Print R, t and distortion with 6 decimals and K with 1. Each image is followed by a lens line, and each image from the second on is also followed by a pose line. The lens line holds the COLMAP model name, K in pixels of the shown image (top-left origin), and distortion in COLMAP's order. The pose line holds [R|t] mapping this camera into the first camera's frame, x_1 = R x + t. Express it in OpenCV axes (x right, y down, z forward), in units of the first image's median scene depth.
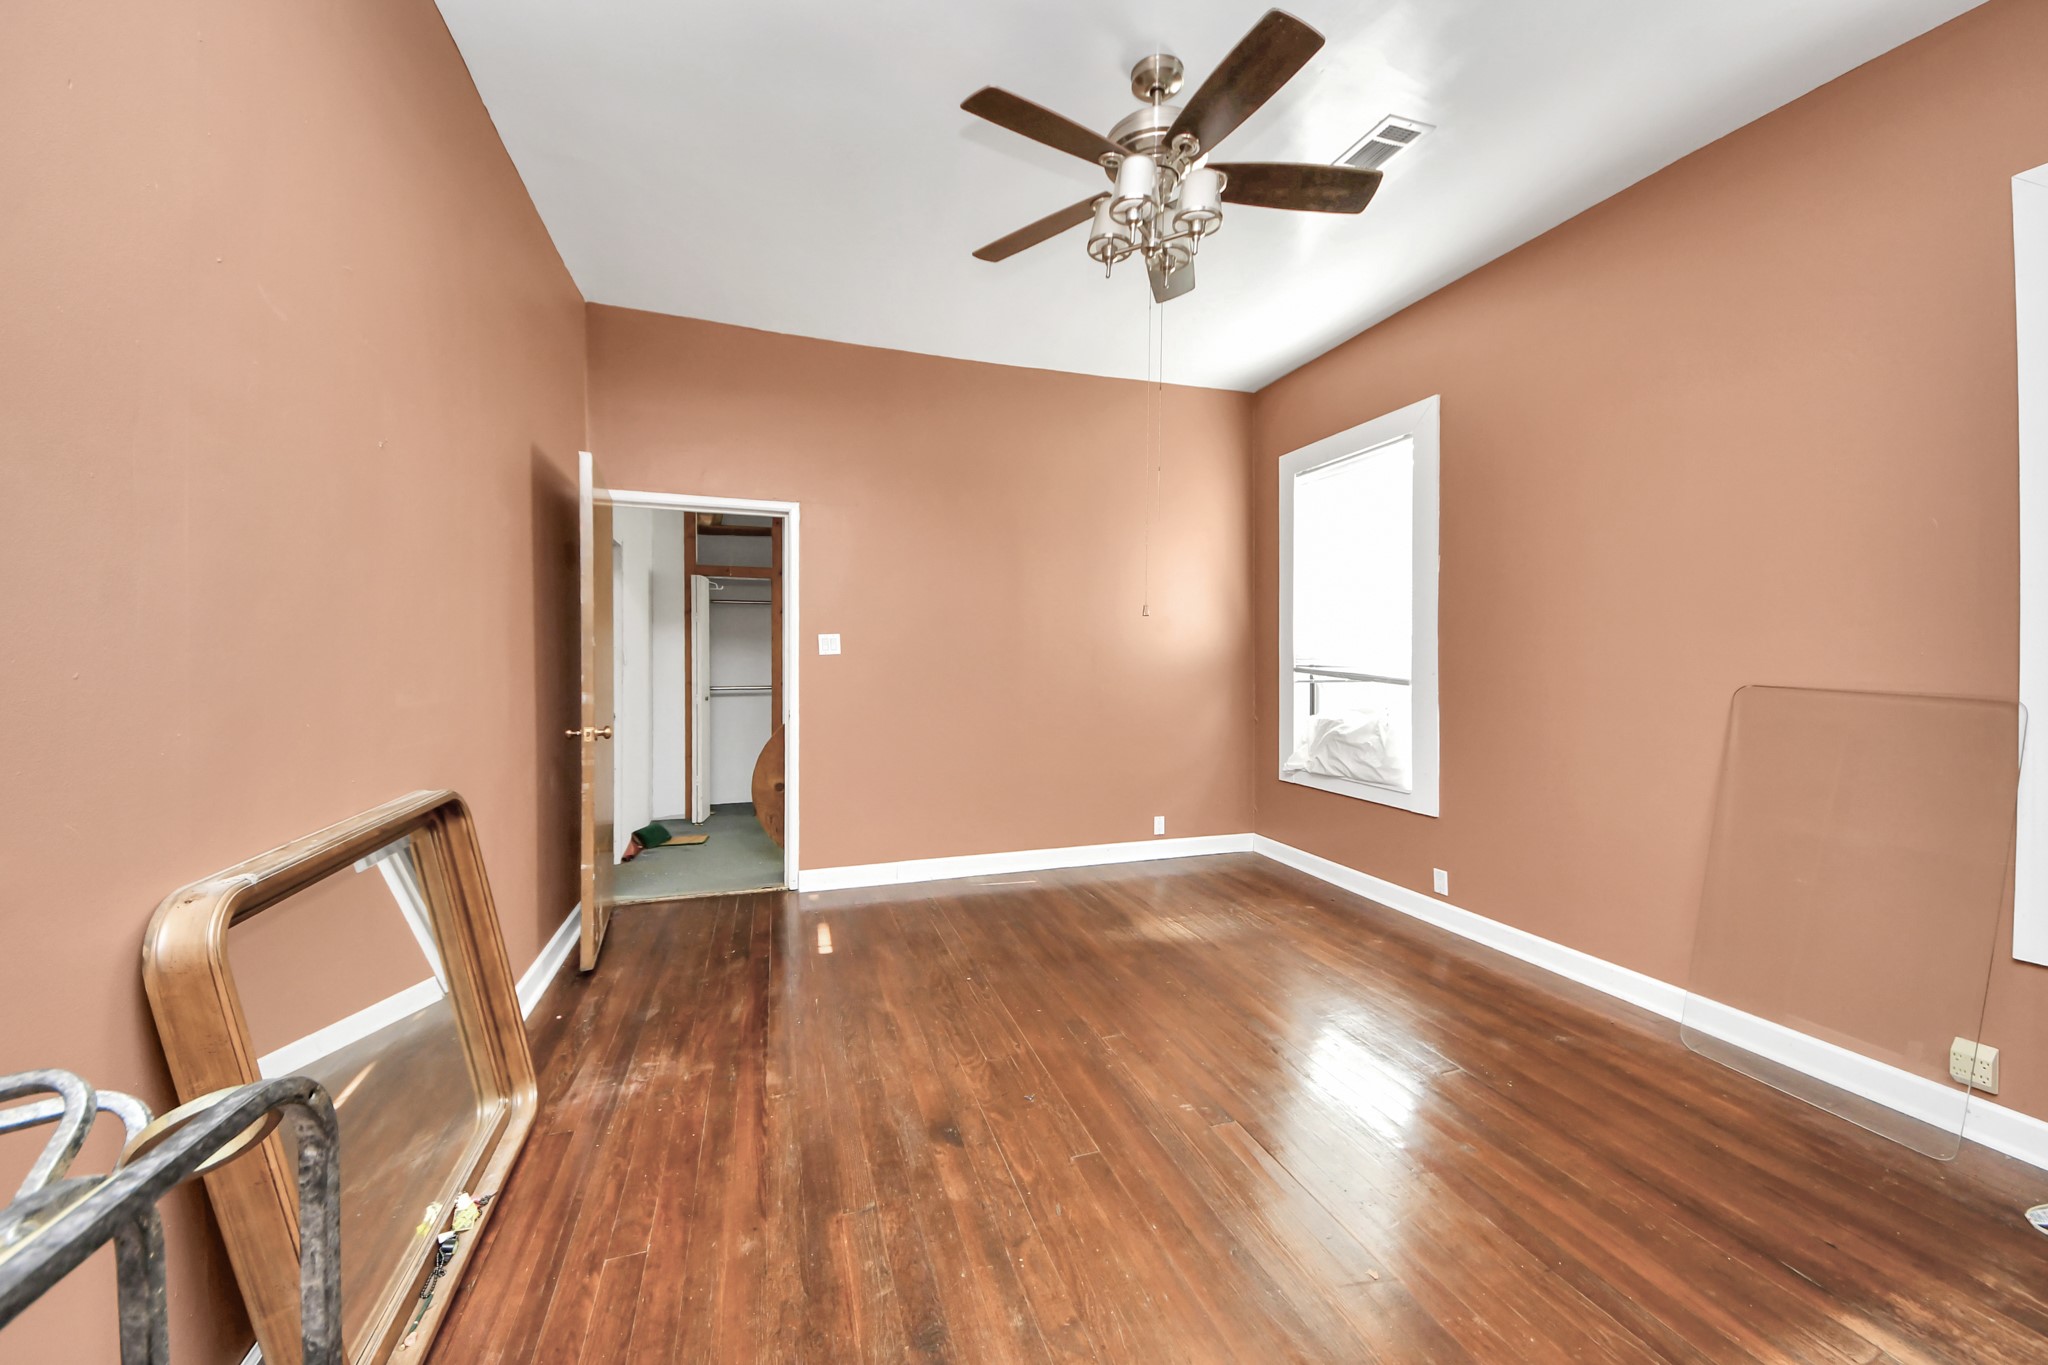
lens RADIAL K [[731.0, 0, 1029.9], [0, 731.0, 663.5], [0, 0, 1]] dist [0.000391, -0.018282]
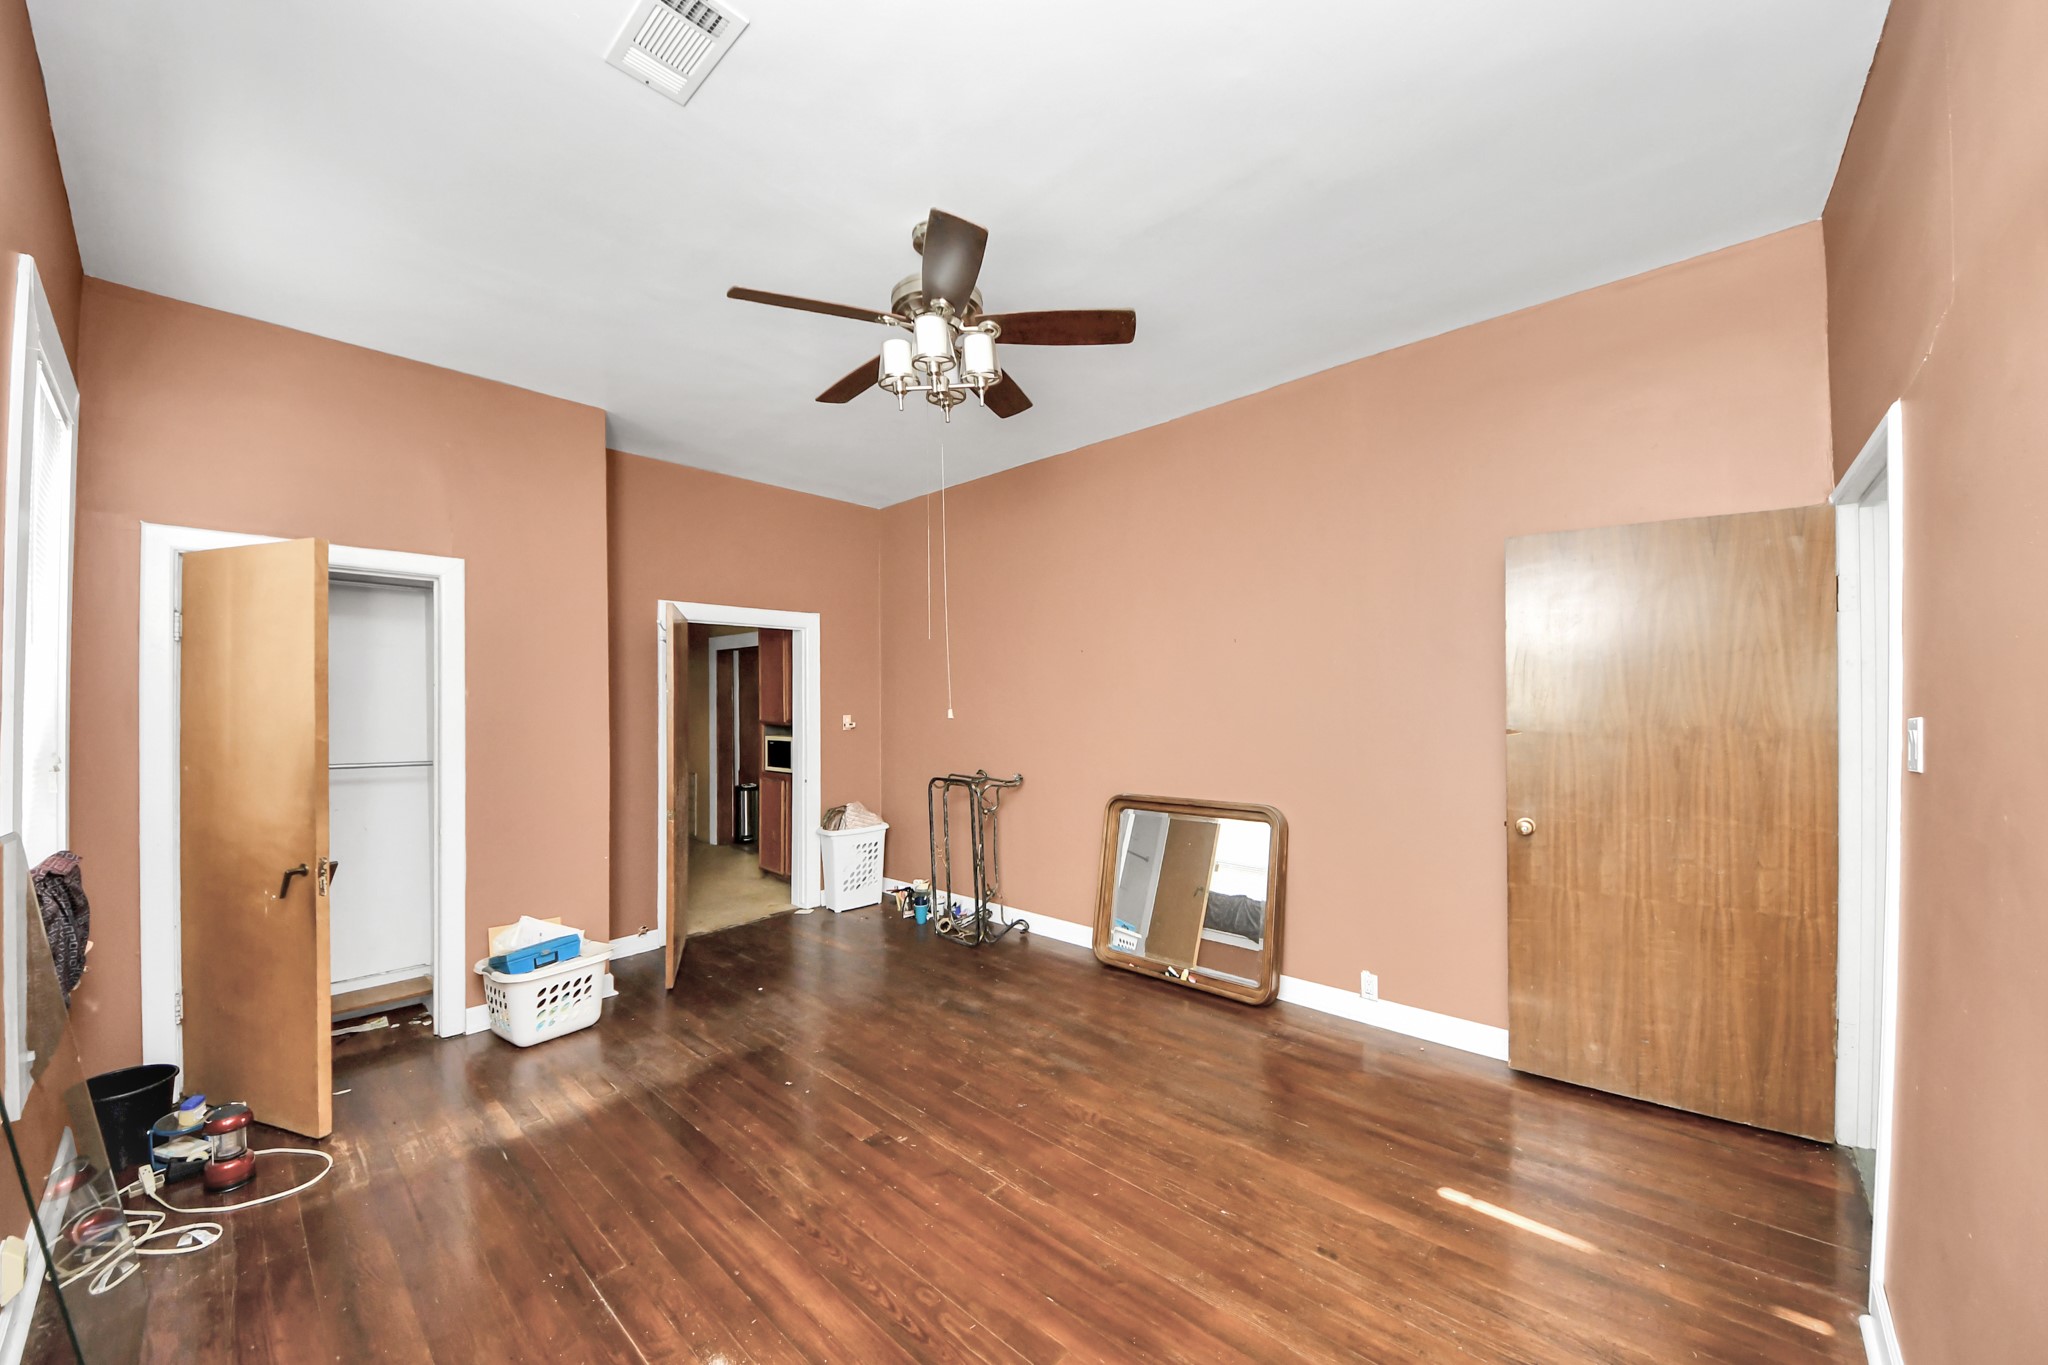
lens RADIAL K [[747.9, 0, 1031.0], [0, 747.9, 692.3], [0, 0, 1]] dist [0.000501, -0.000221]
pose [[-0.874896, -0.005208, -0.484282, 0.541092], [-0.010579, 0.999909, 0.008360, -0.110864], [0.484194, 0.012437, -0.874872, 1.875413]]
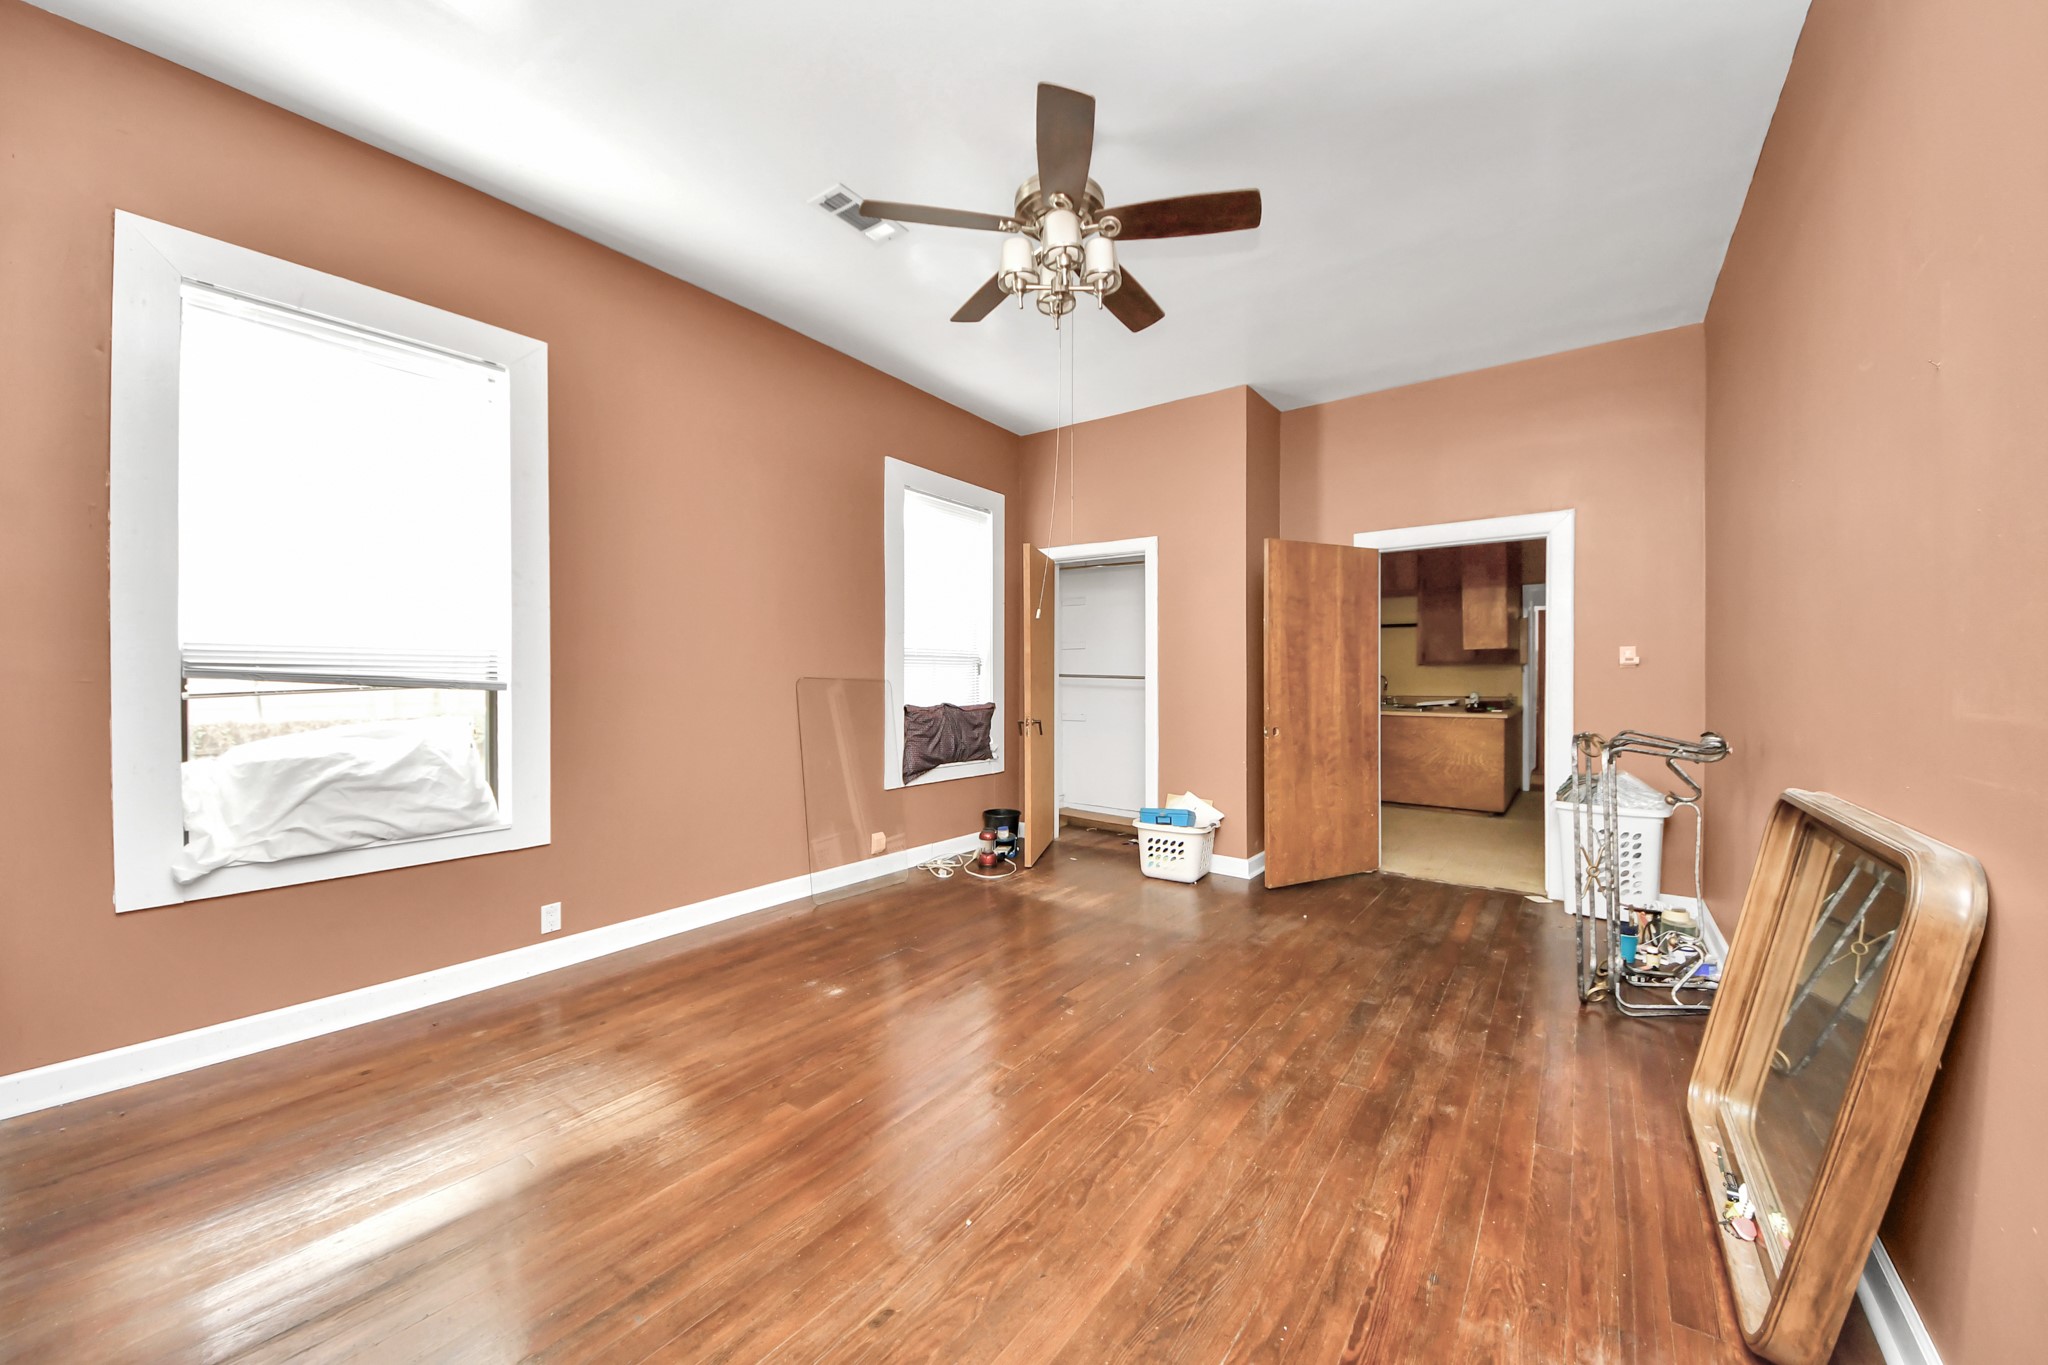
lens RADIAL K [[731.0, 0, 1029.9], [0, 731.0, 663.5], [0, 0, 1]] dist [0.000391, -0.018282]
pose [[-0.559157, 0.005787, 0.829041, -0.684660], [0.003733, 0.999983, -0.004463, 0.013265], [-0.829053, 0.000599, -0.559169, 1.528693]]
